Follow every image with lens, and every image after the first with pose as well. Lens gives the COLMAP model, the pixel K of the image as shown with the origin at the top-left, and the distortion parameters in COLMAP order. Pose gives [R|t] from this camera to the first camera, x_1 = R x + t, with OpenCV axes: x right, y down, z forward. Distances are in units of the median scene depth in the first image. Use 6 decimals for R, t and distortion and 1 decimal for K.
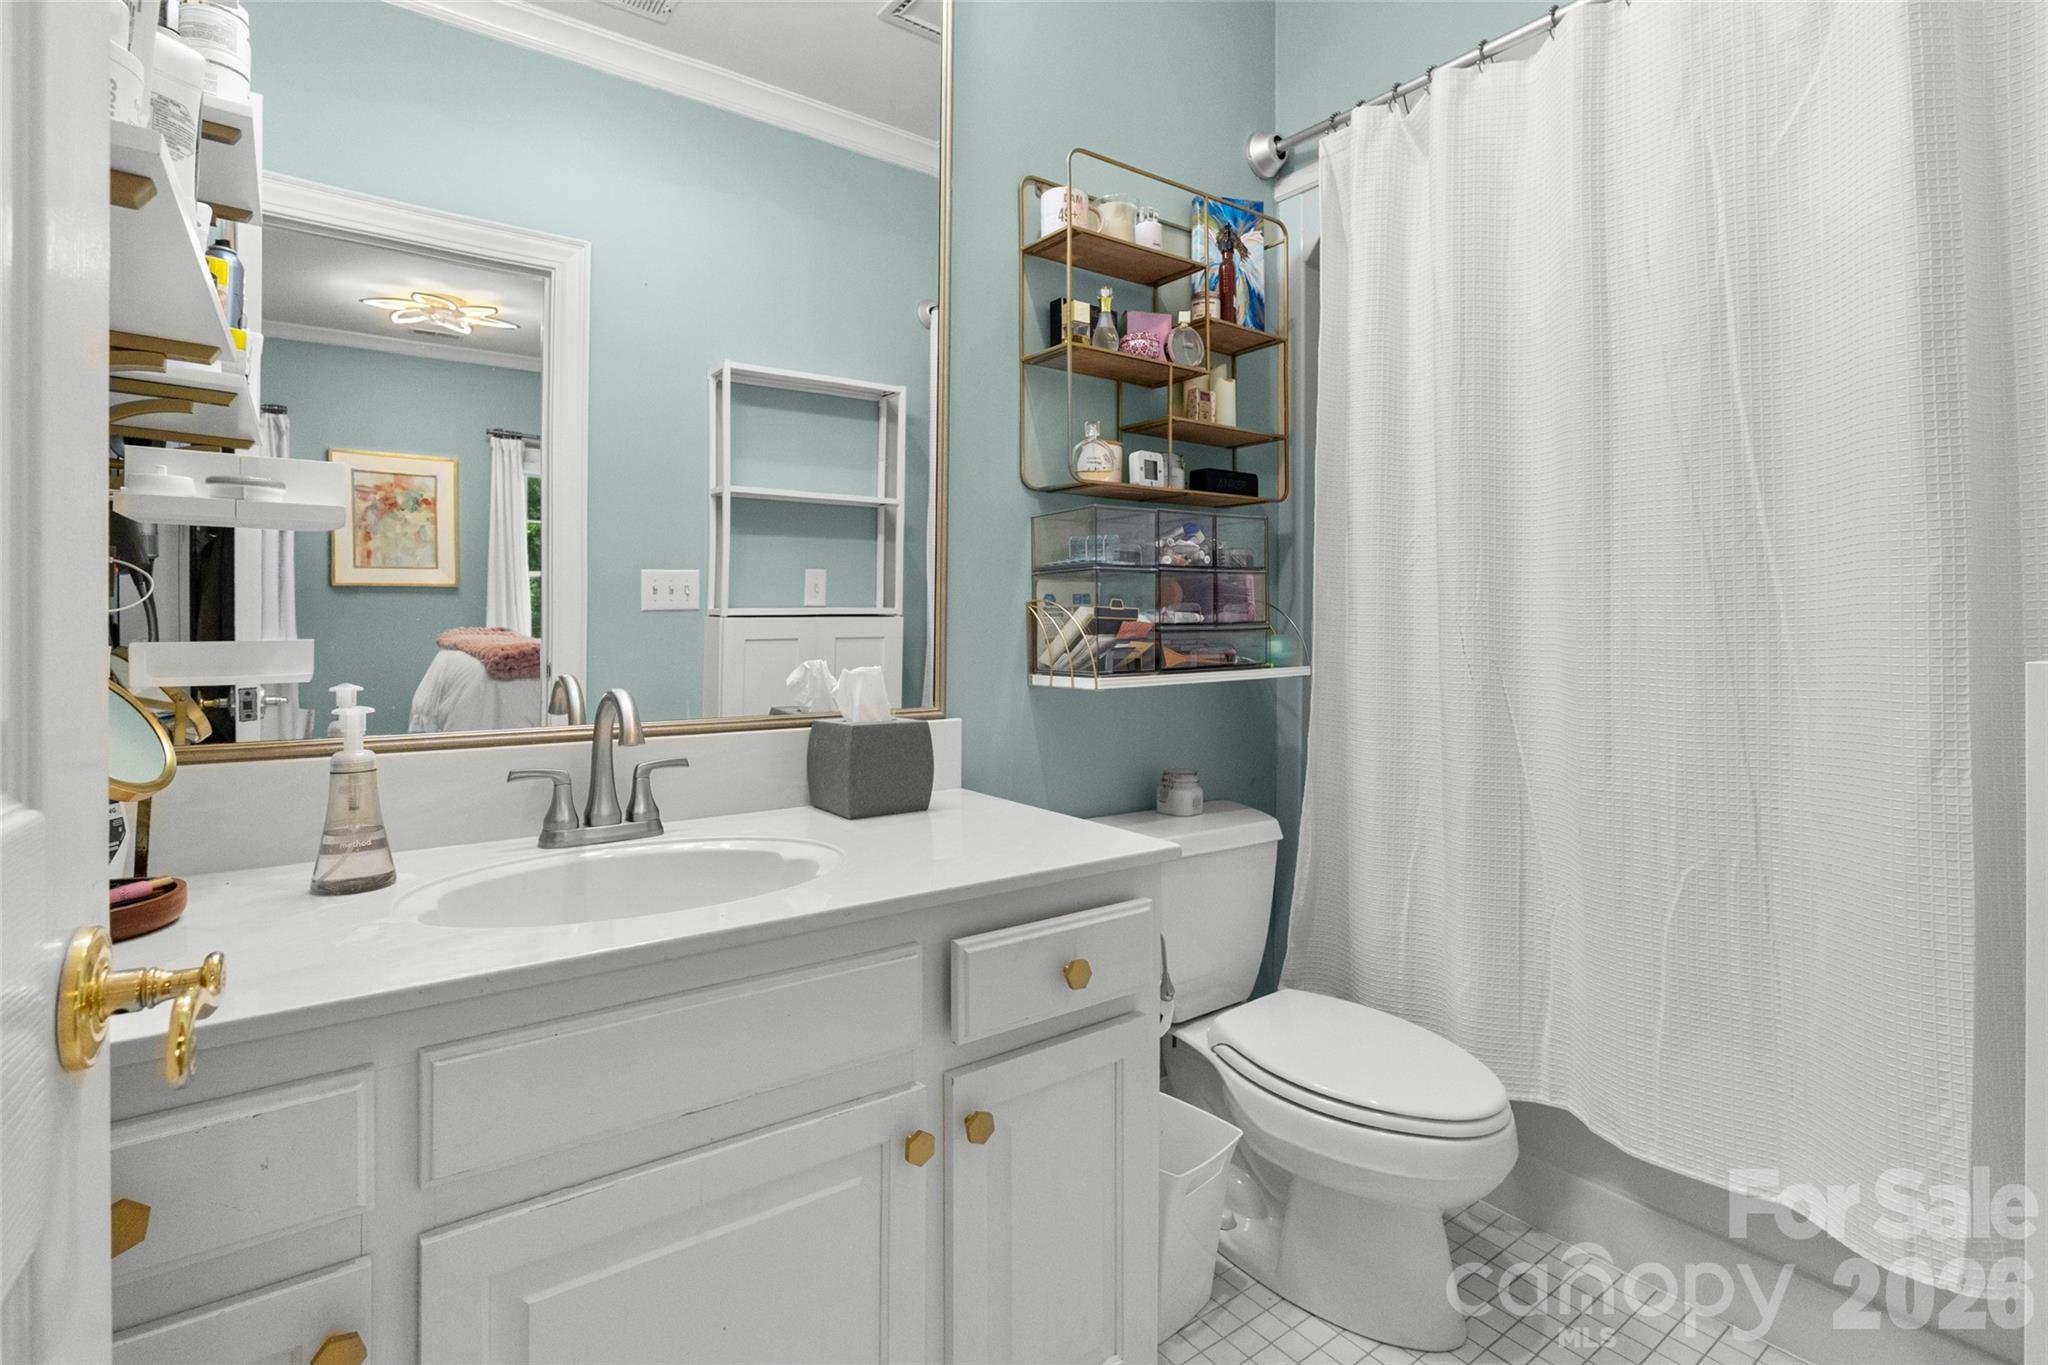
lens RADIAL K [[954.7, 0, 1007.6], [0, 954.7, 650.3], [0, 0, 1]] dist [-0.003015, -0.000390]
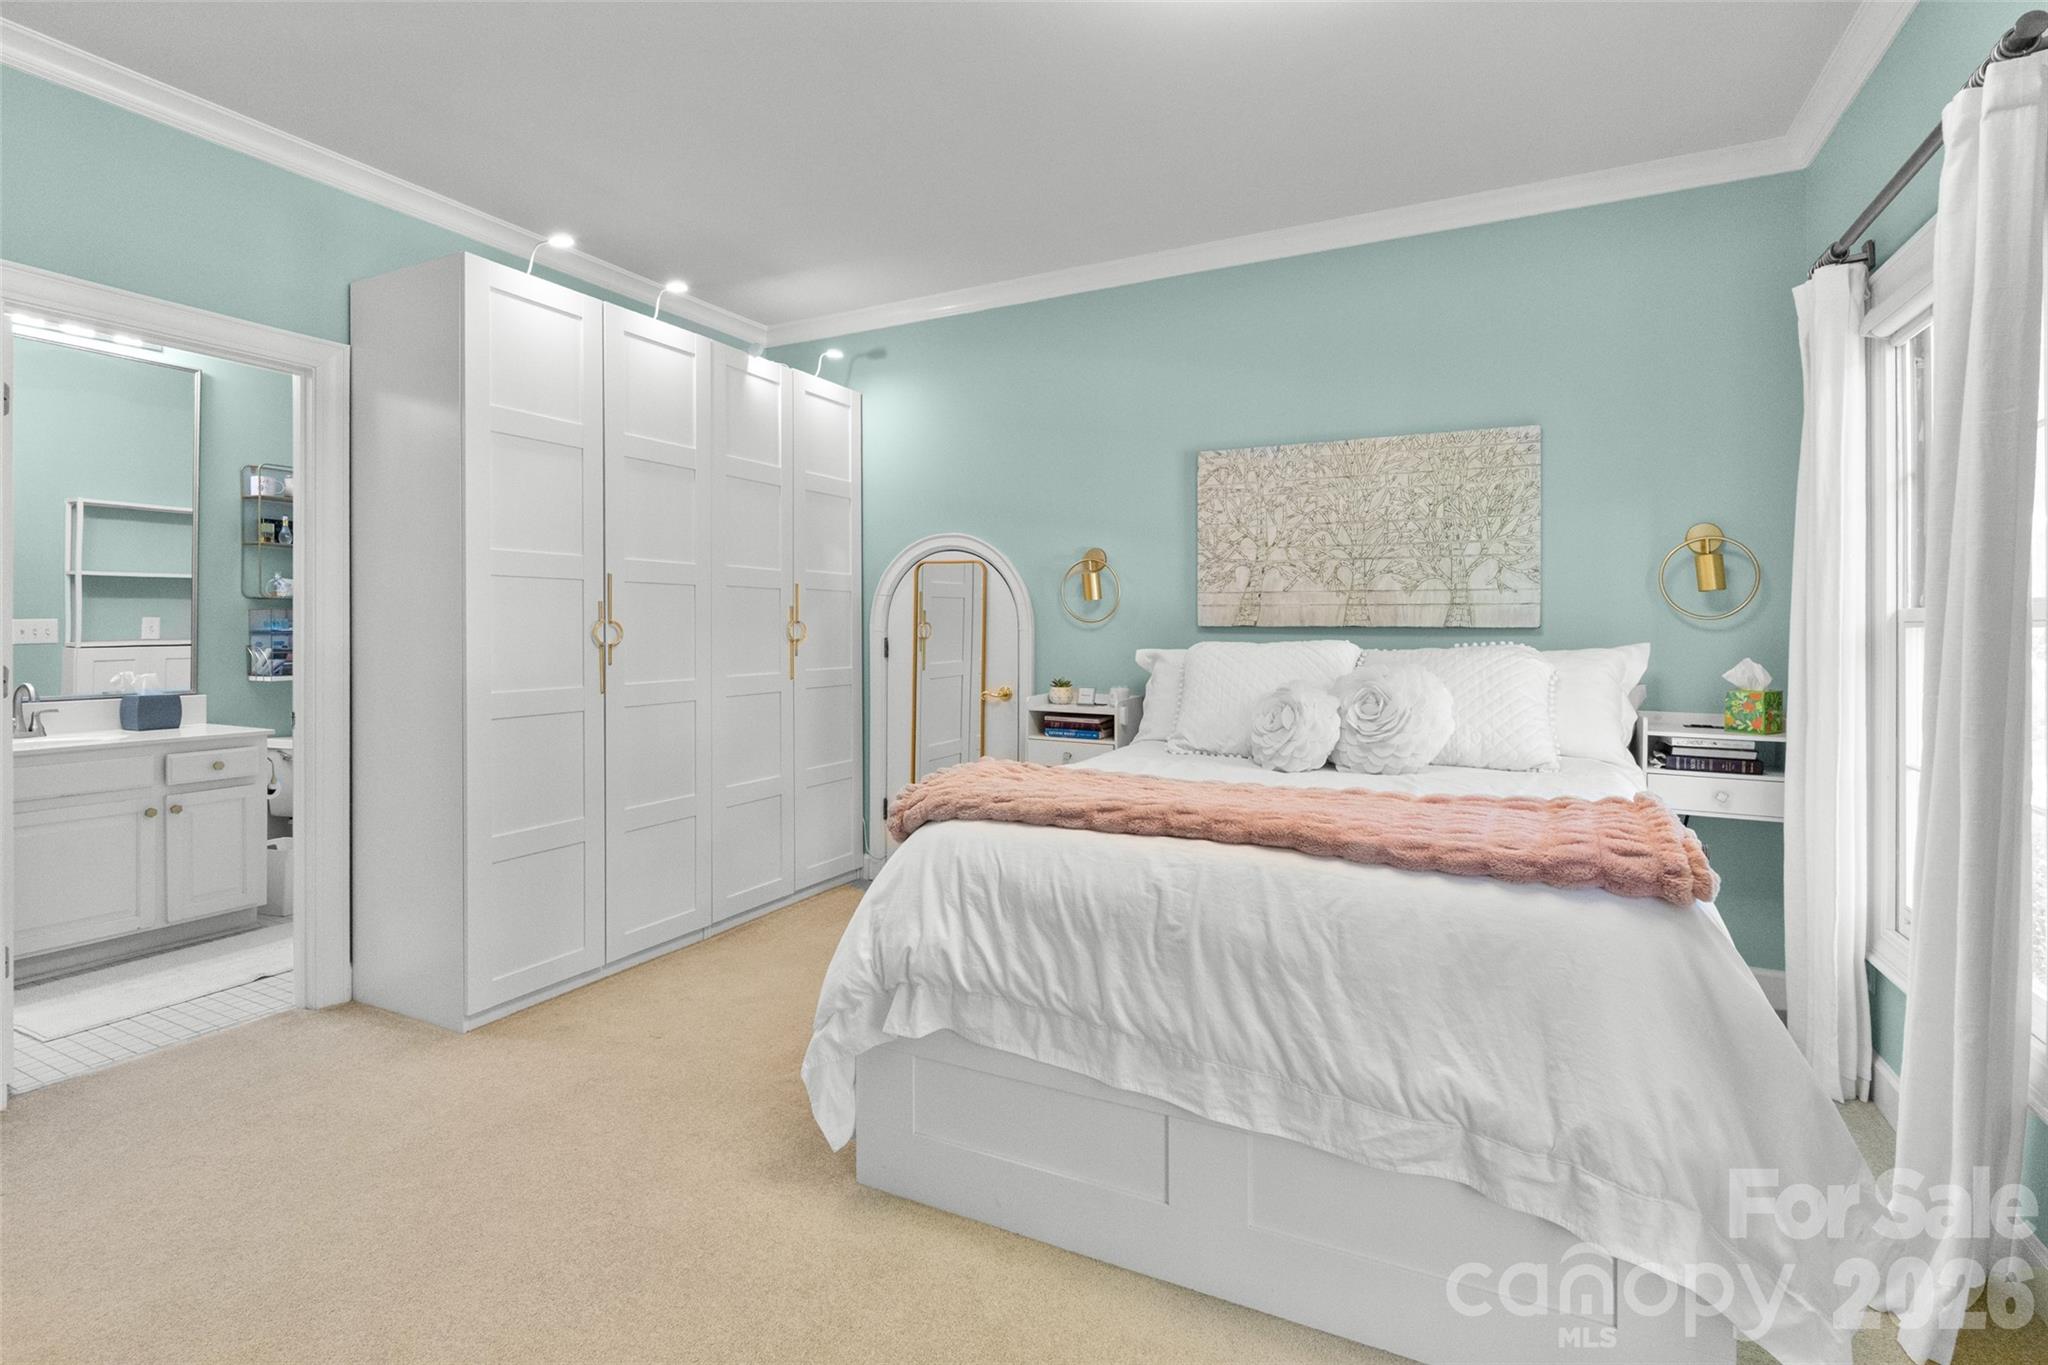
lens RADIAL K [[954.7, 0, 1007.6], [0, 954.7, 650.3], [0, 0, 1]] dist [-0.003015, -0.000390]
pose [[0.887140, -0.011290, 0.461362, 0.629029], [0.012990, 0.999915, -0.000509, -0.013629], [-0.461317, 0.006445, 0.887212, -2.043767]]
